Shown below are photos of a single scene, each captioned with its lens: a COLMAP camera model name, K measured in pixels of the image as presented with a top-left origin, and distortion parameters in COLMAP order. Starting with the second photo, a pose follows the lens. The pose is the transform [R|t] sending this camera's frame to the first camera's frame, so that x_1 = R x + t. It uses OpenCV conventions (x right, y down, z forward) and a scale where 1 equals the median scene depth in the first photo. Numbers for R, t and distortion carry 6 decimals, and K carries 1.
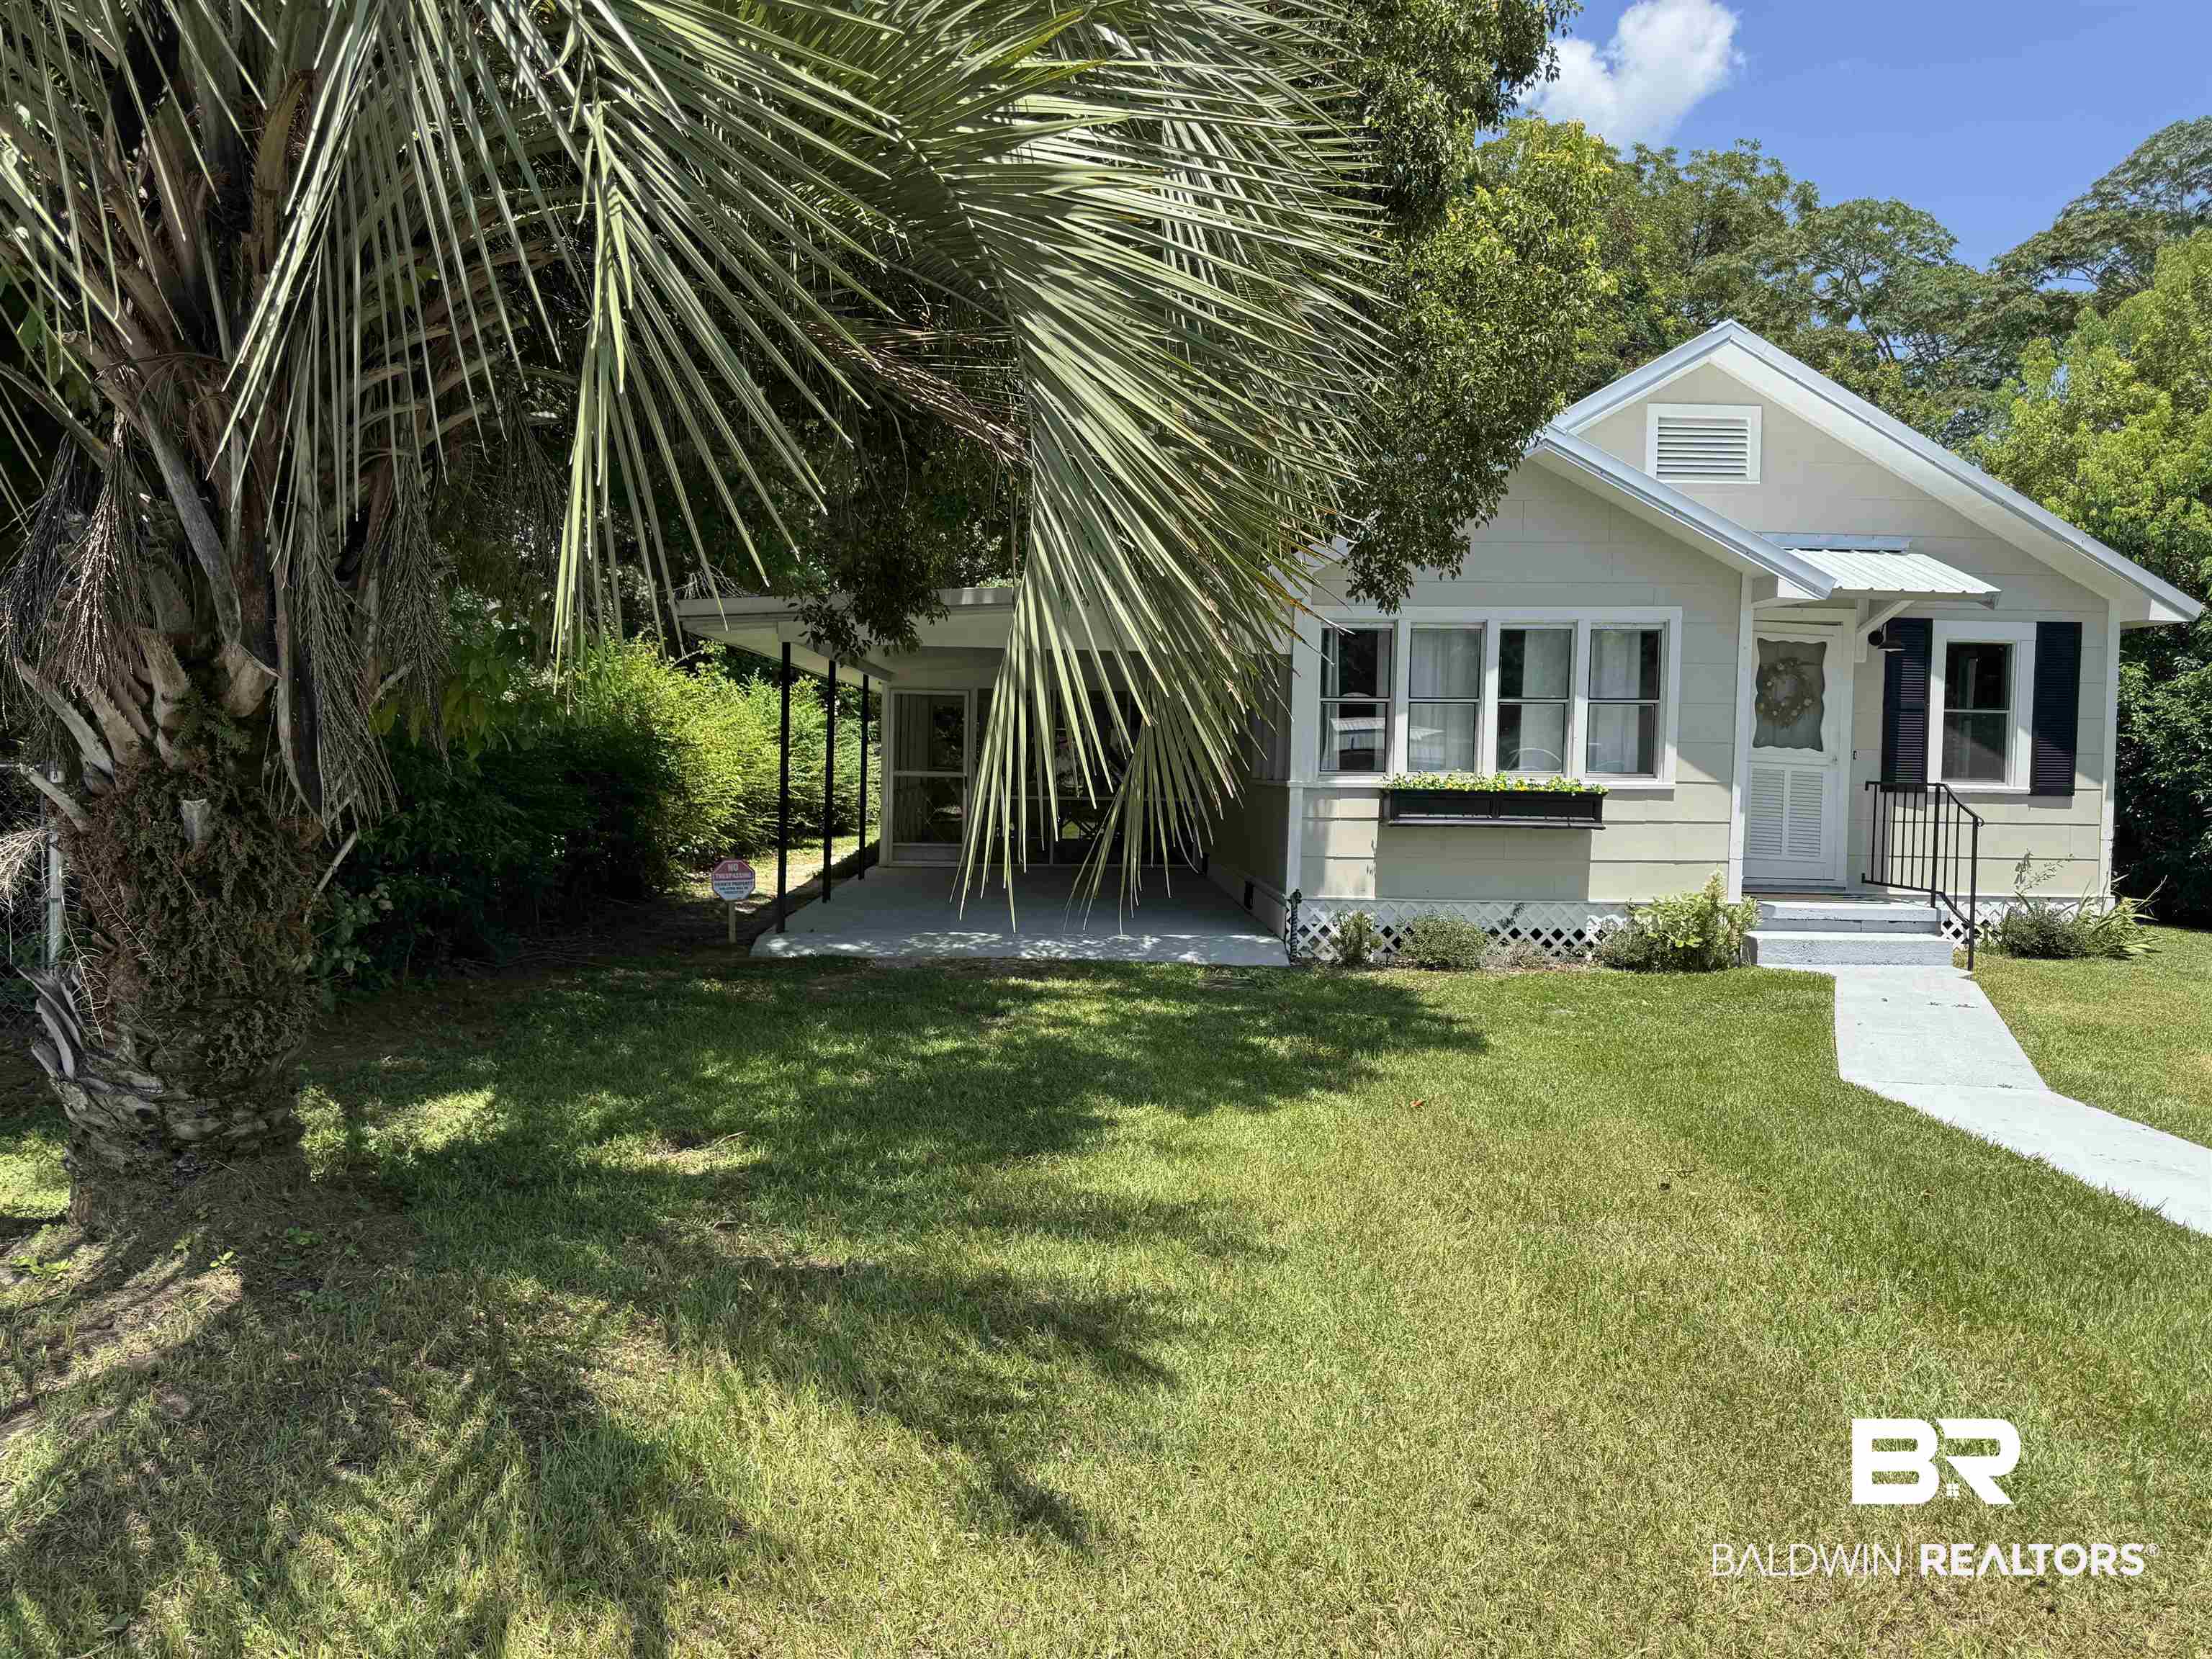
lens RADIAL K [[1538.4, 0, 1106.0], [0, 1538.4, 829.5], [0, 0, 1]] dist [0.000078, -0.003428]
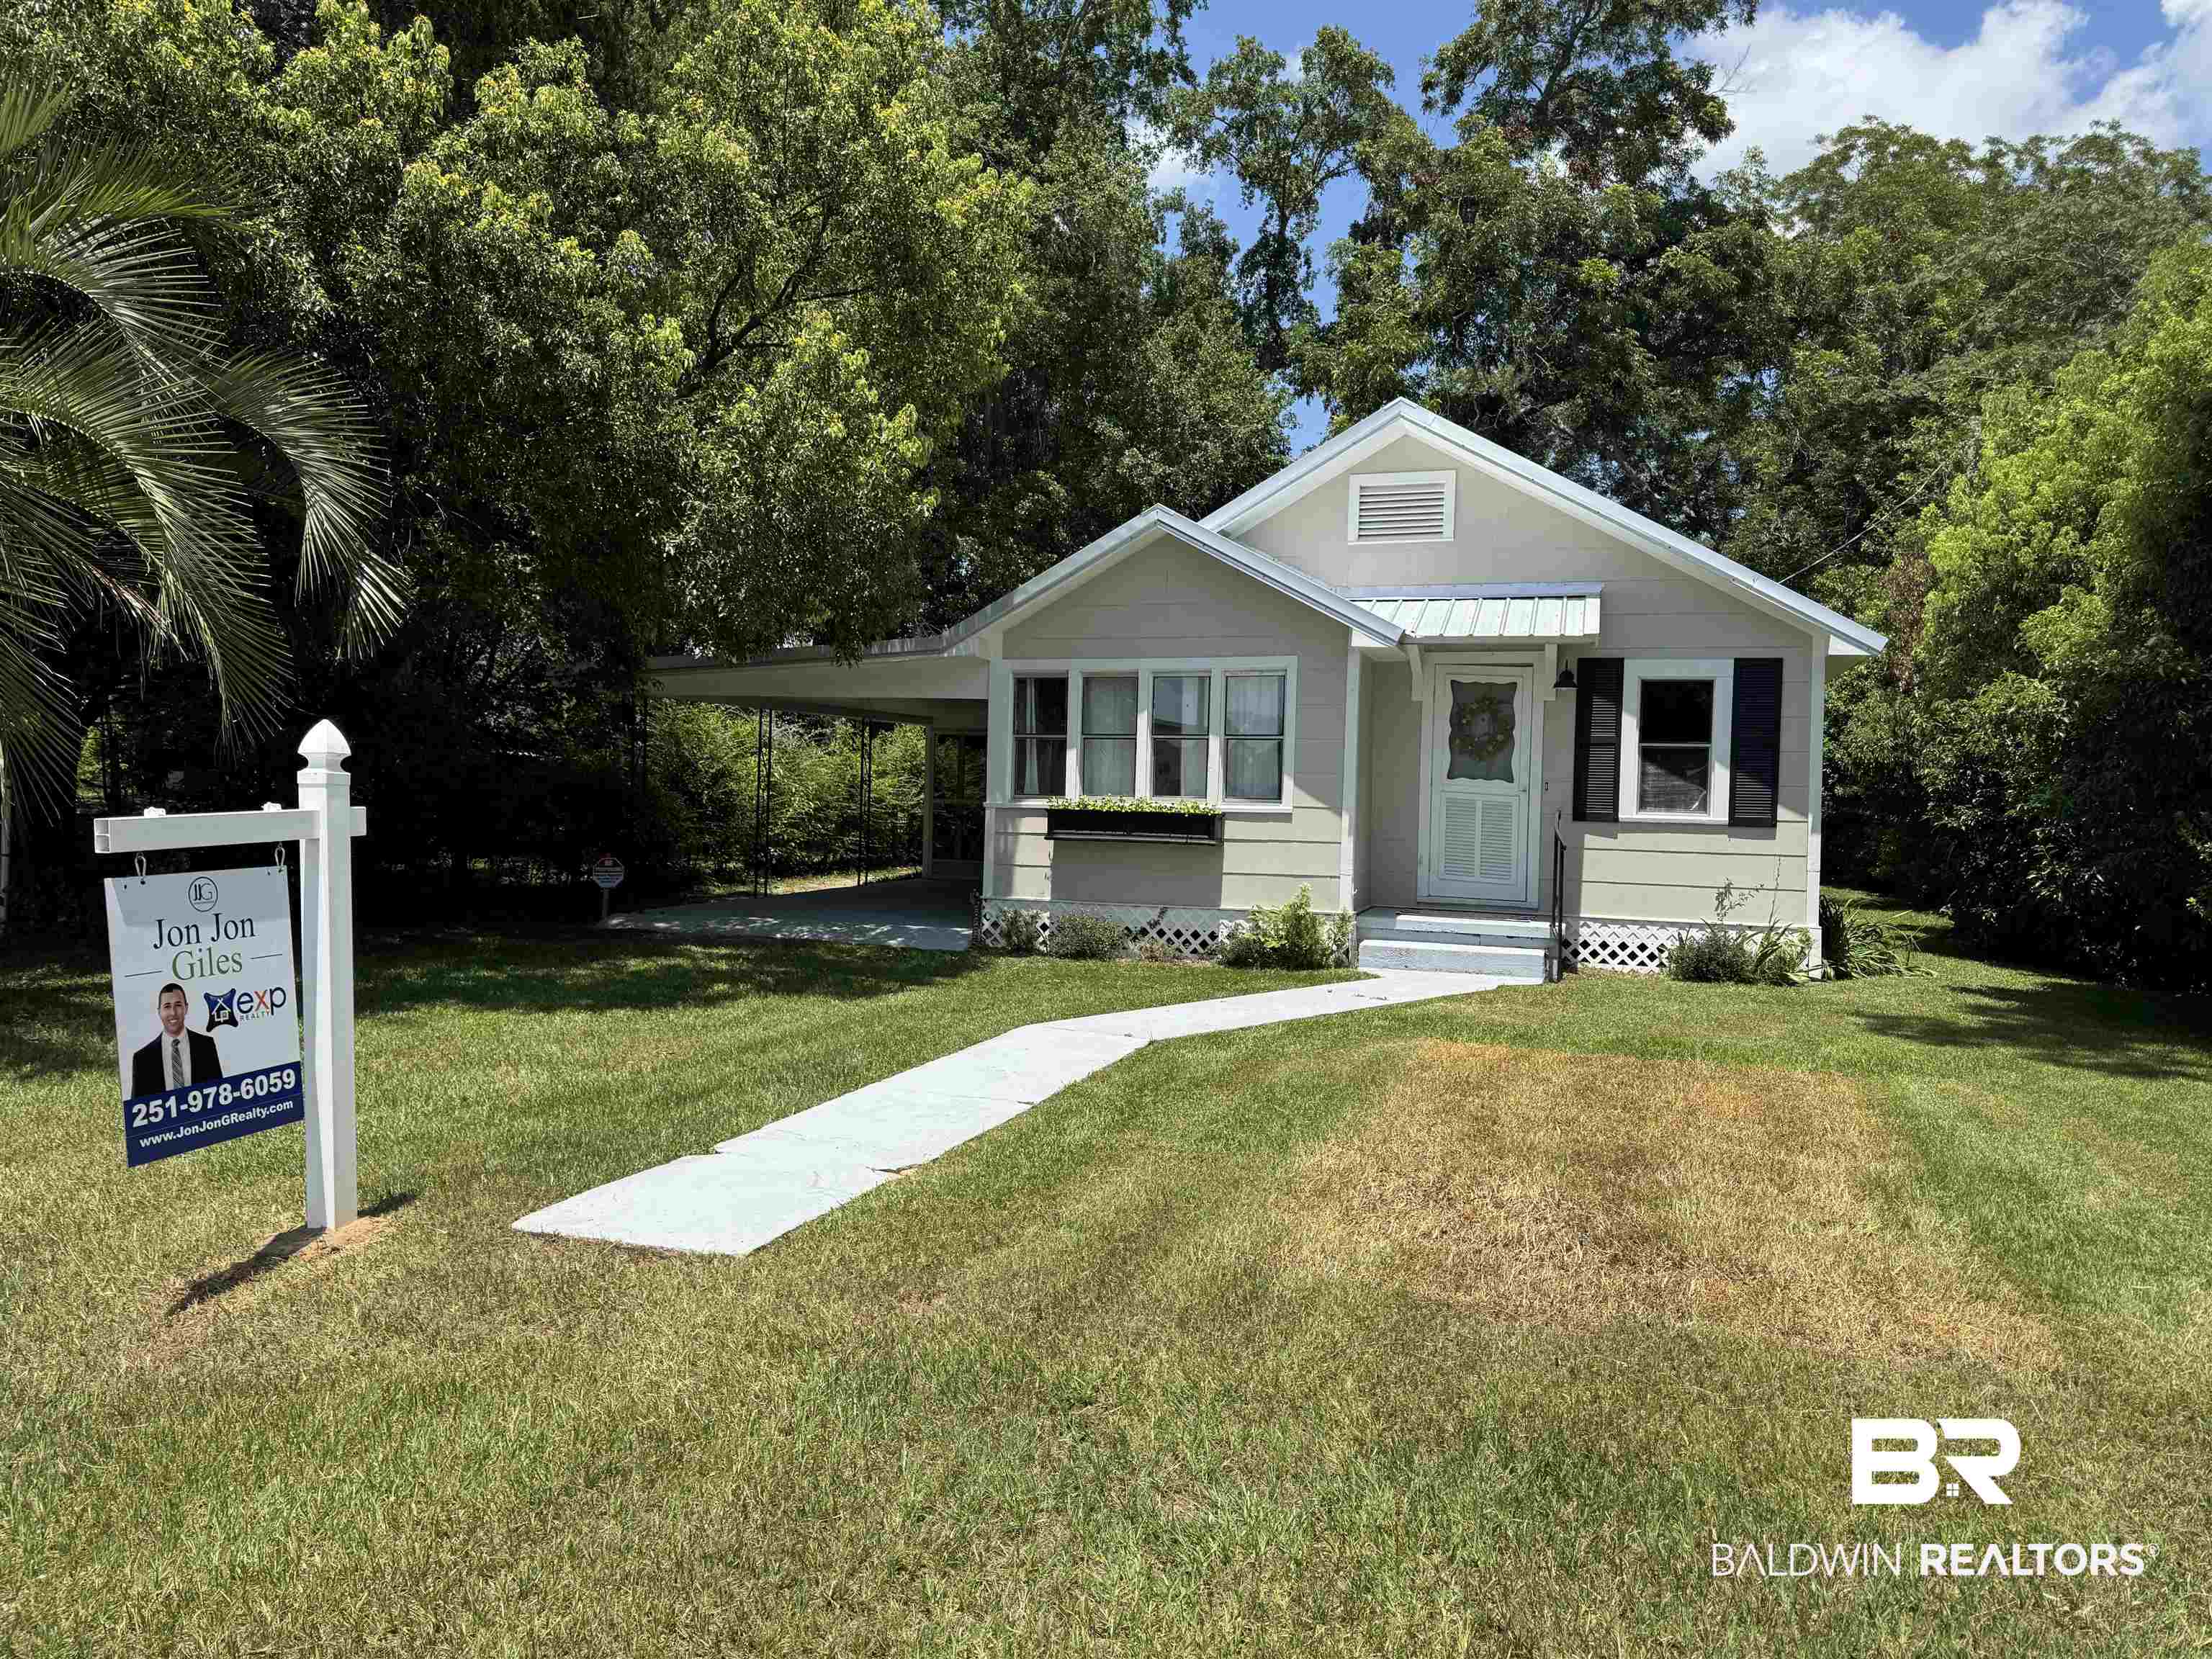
lens RADIAL K [[1538.4, 0, 1106.0], [0, 1538.4, 829.5], [0, 0, 1]] dist [0.000078, -0.003428]
pose [[0.934137, 0.015185, -0.356592, 0.602321], [-0.025719, 0.999361, -0.024816, 0.017072], [0.355987, 0.032353, 0.933931, -0.115854]]
